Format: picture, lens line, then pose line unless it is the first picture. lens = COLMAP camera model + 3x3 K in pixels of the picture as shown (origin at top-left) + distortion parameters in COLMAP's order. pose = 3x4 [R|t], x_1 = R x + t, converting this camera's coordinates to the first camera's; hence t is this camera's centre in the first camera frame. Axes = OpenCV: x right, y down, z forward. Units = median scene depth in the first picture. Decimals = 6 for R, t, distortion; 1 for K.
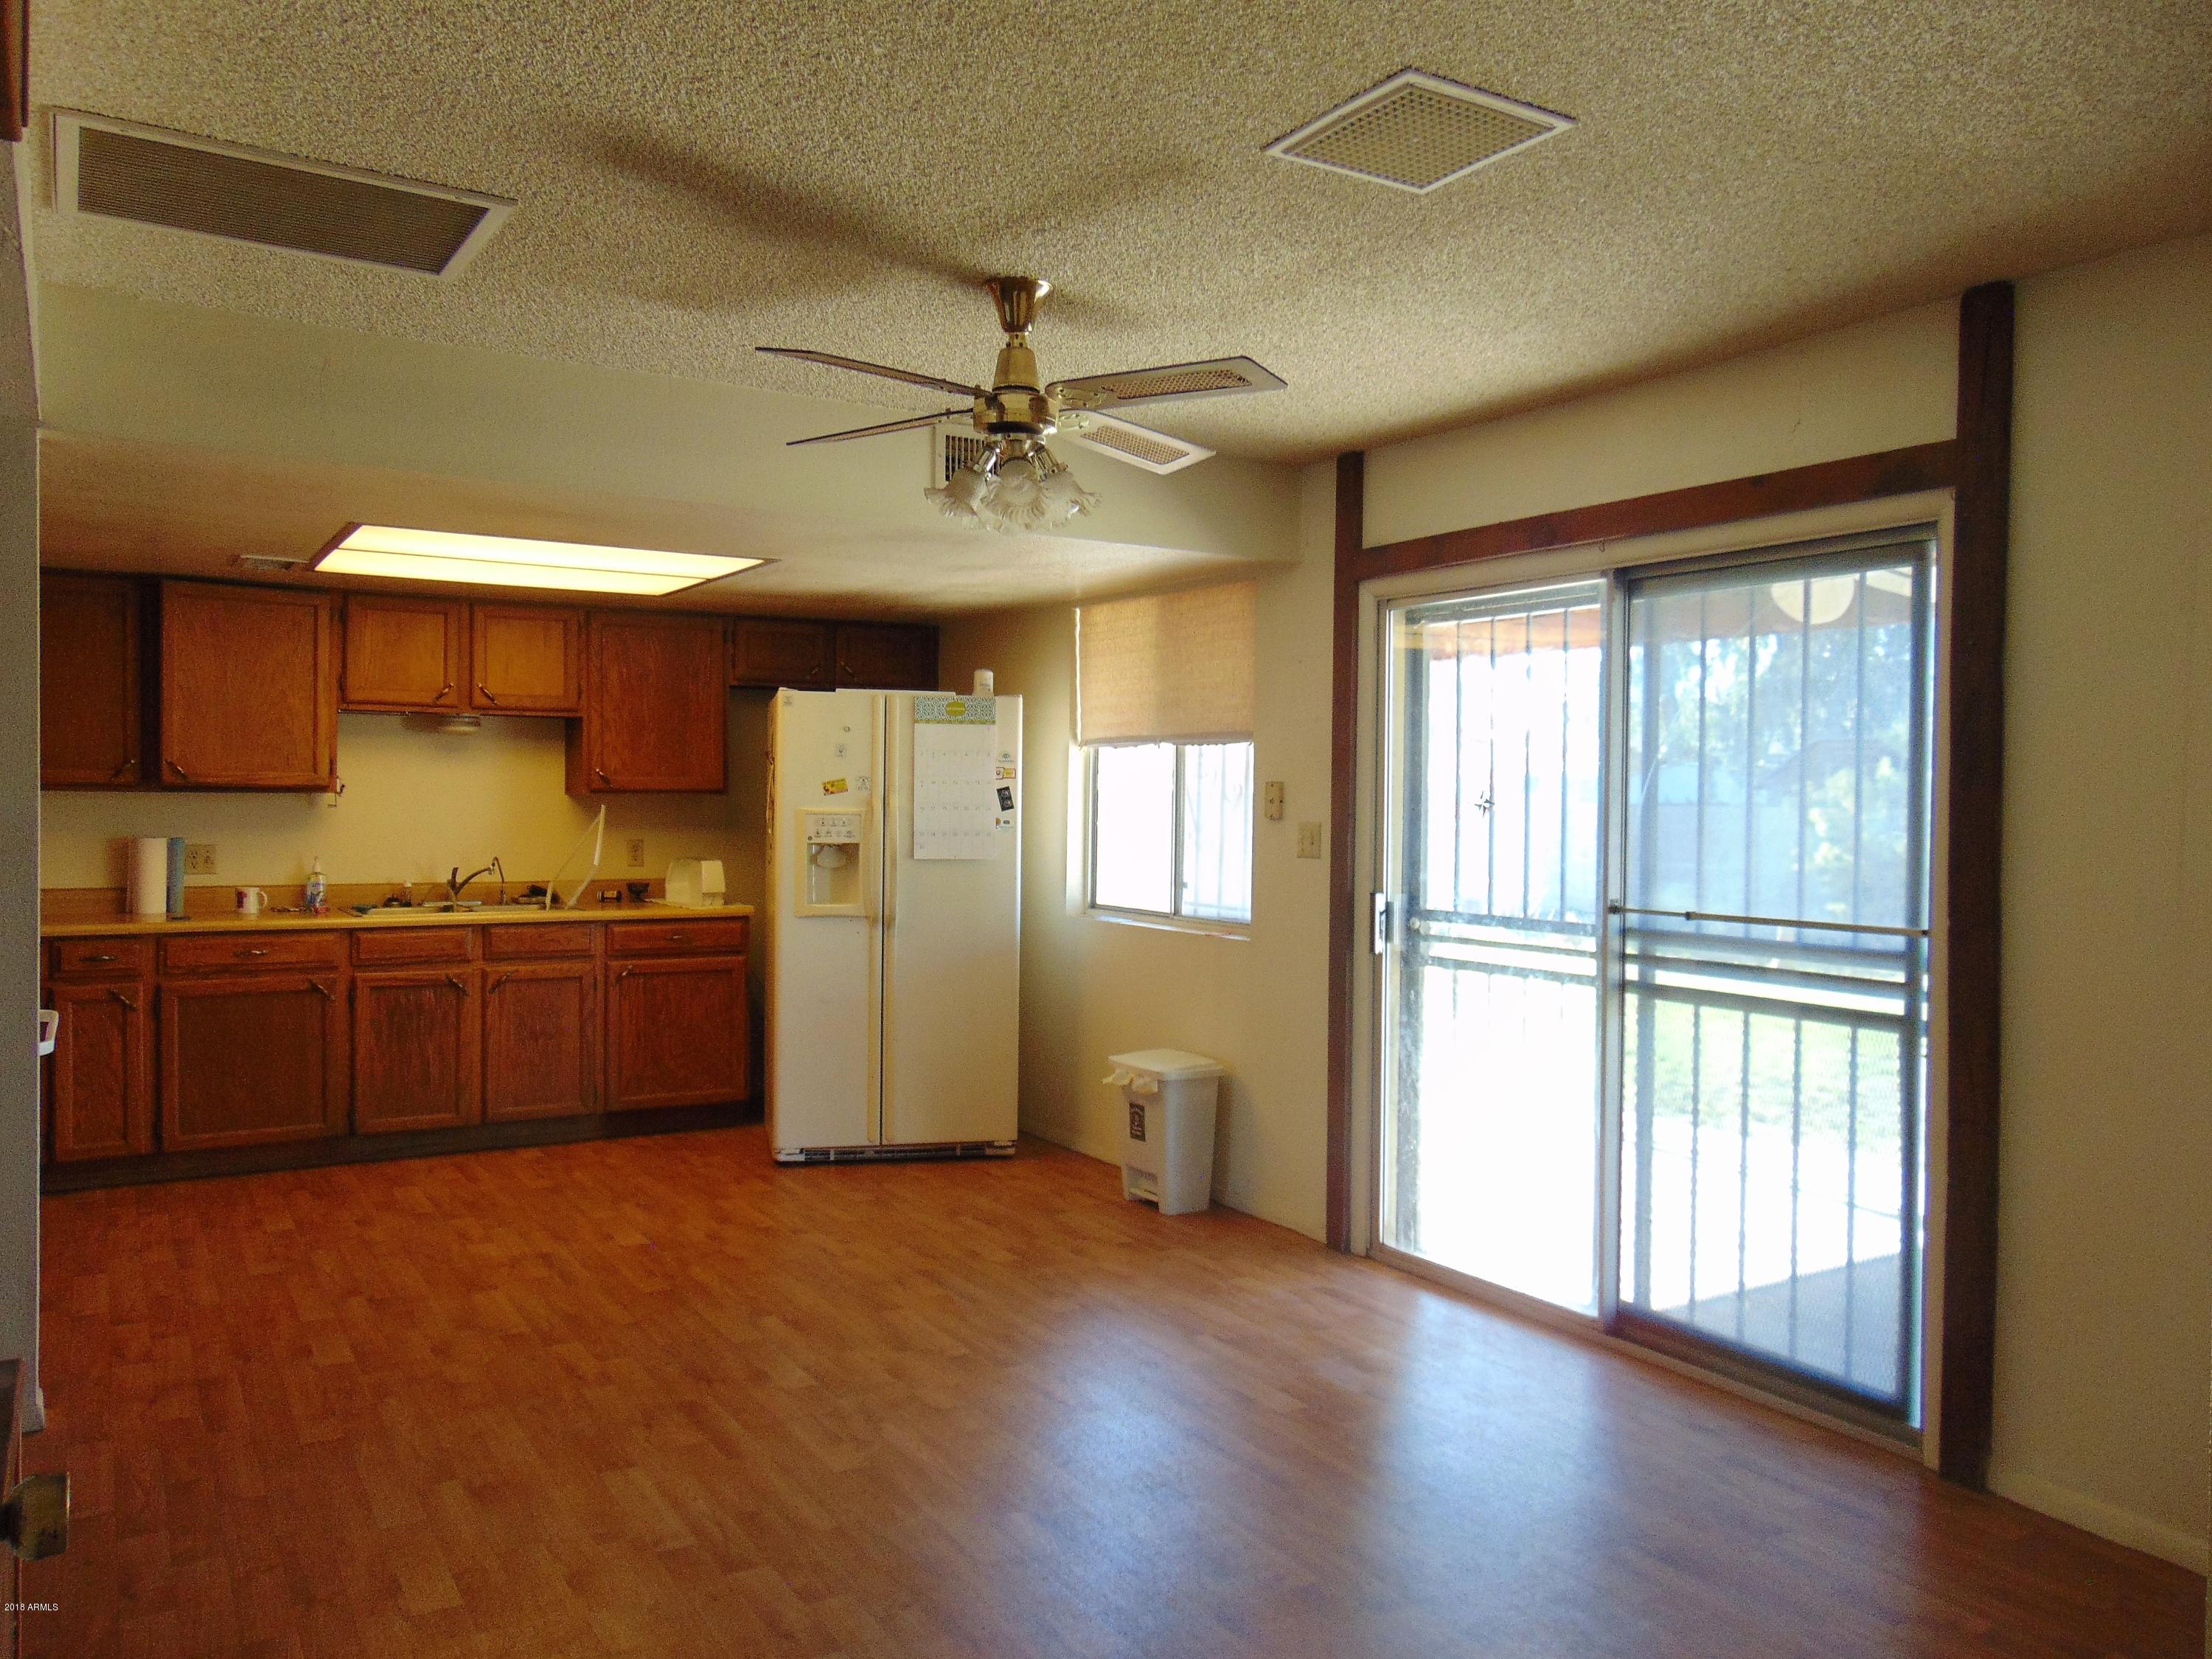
lens RADIAL K [[1660.4, 0, 1098.6], [0, 1660.4, 825.5], [0, 0, 1]] dist [-0.028452, 0.062750]
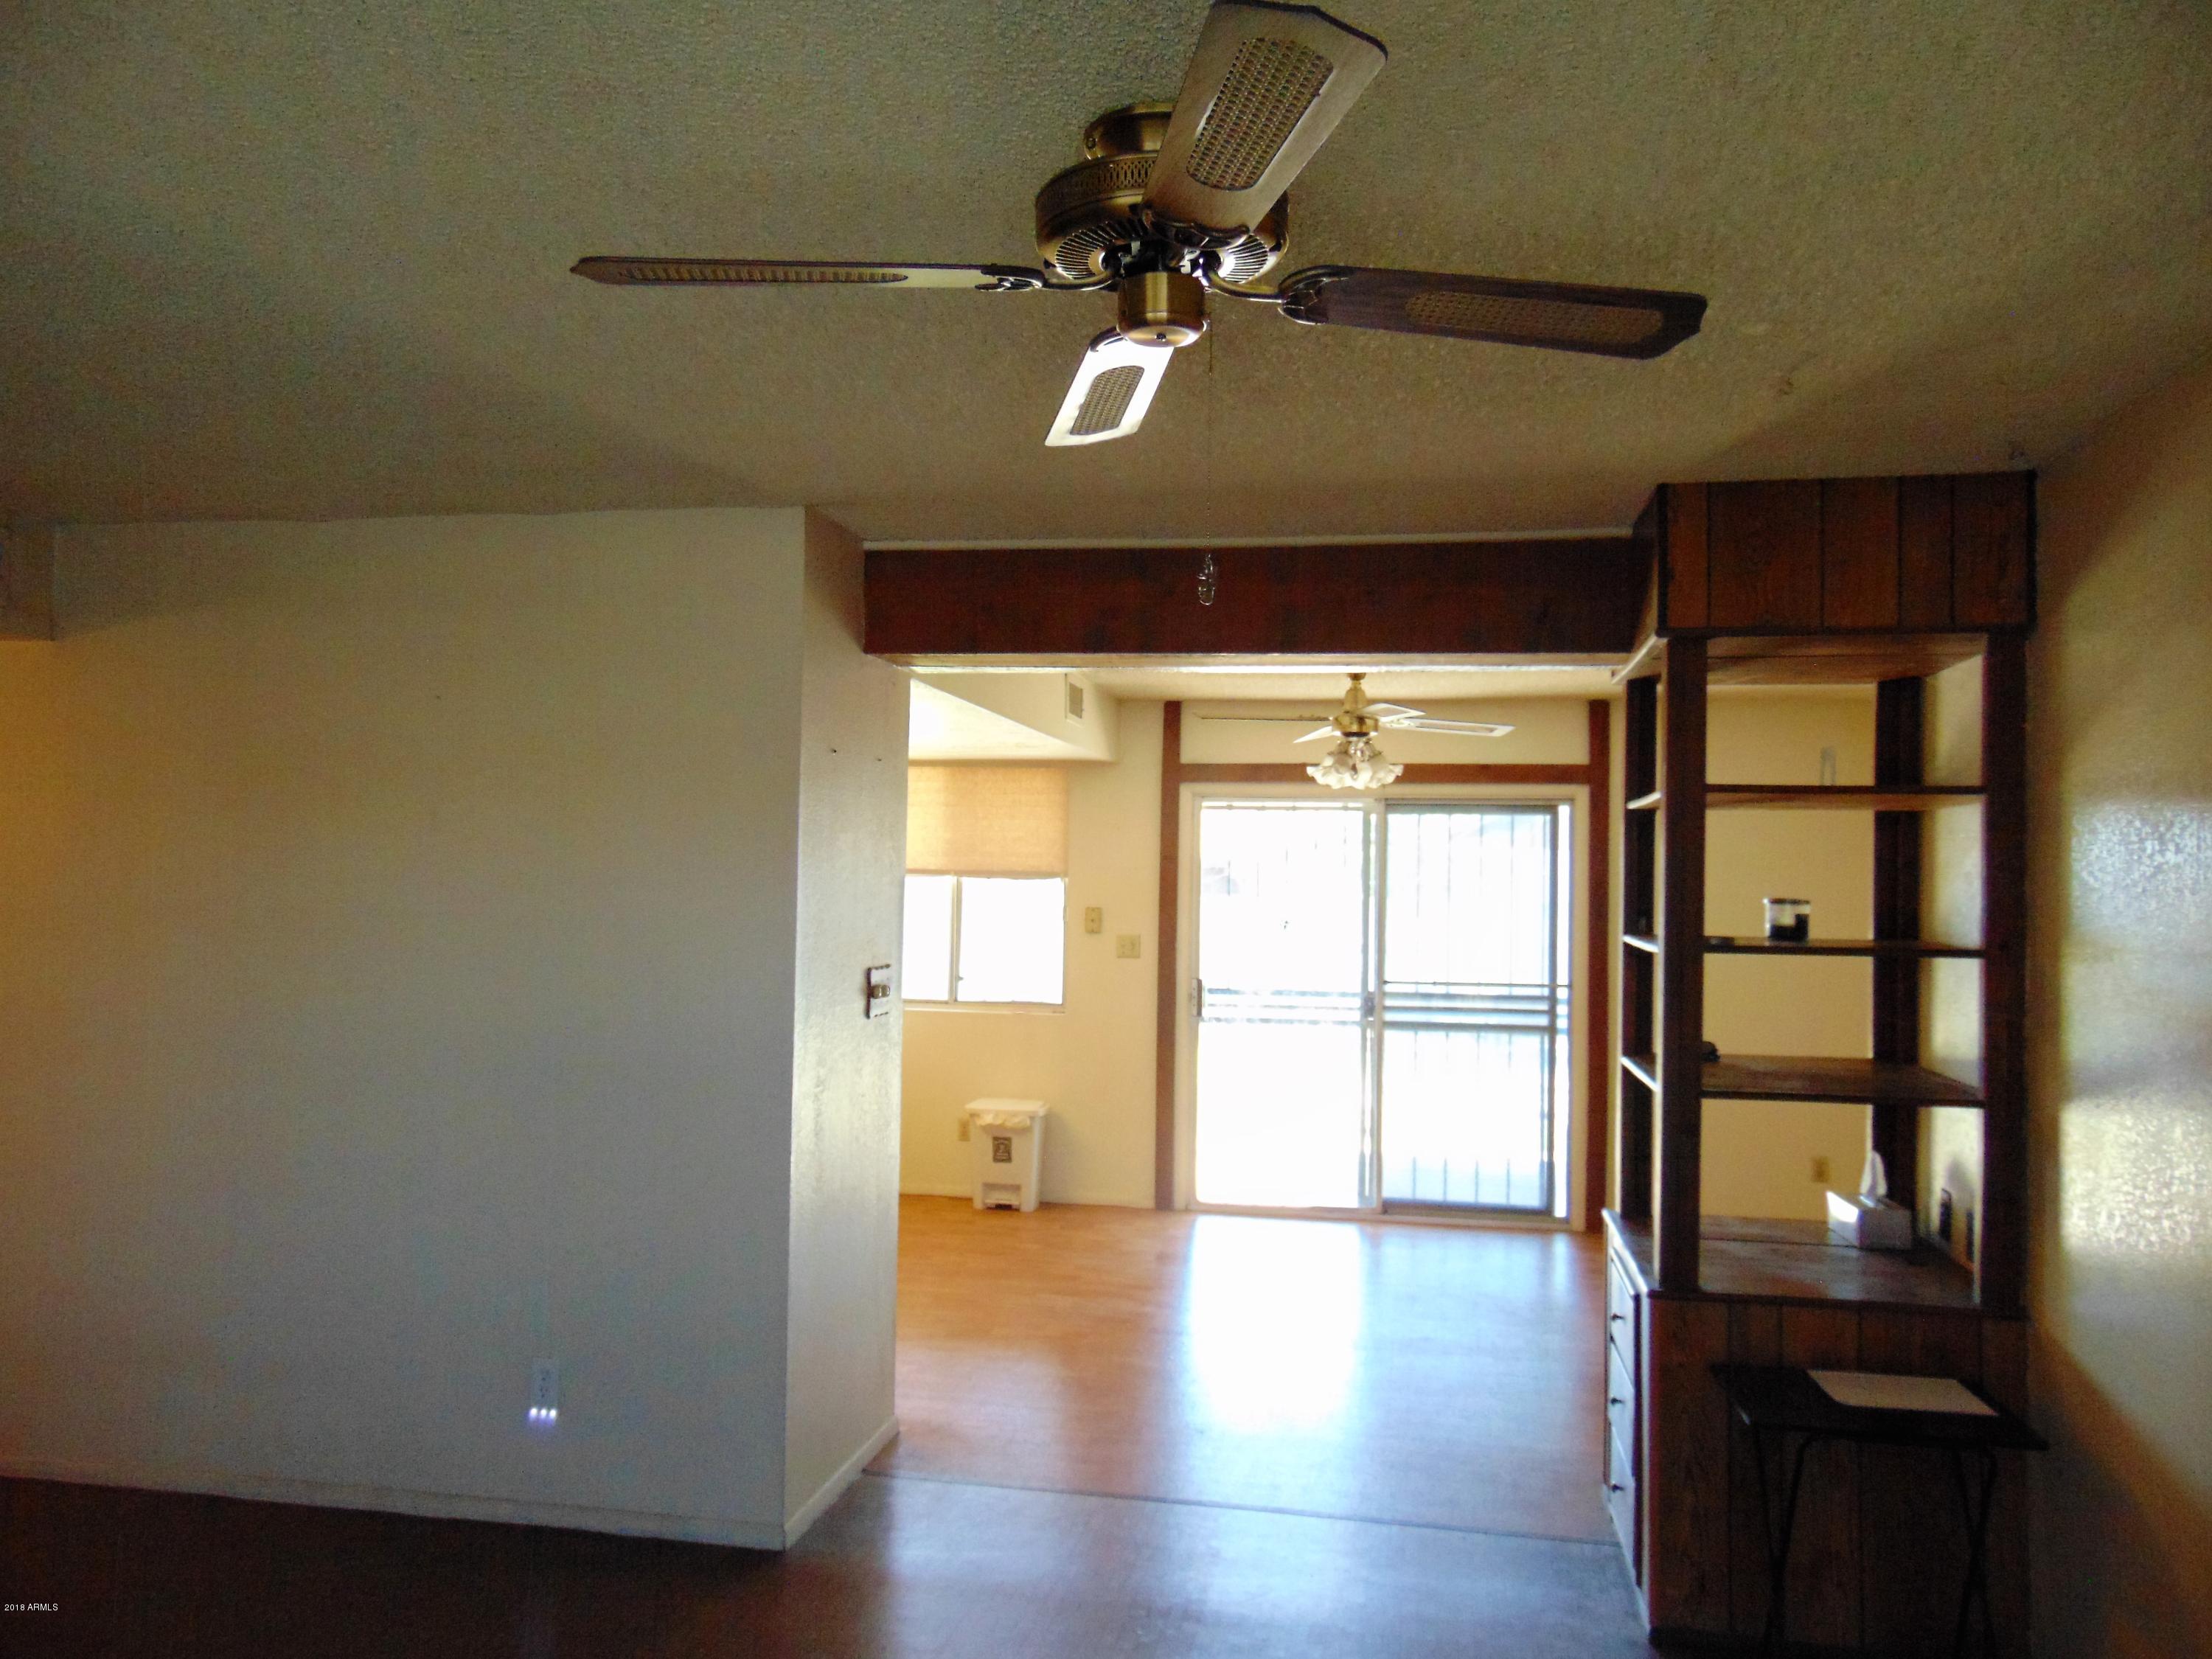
lens RADIAL K [[1660.4, 0, 1114.7], [0, 1660.4, 830.9], [0, 0, 1]] dist [-0.028452, 0.062750]
pose [[0.671741, 0.022300, 0.740450, -1.020404], [0.004333, 0.999411, -0.034029, -0.045492], [-0.740773, 0.026067, 0.671249, -0.019748]]
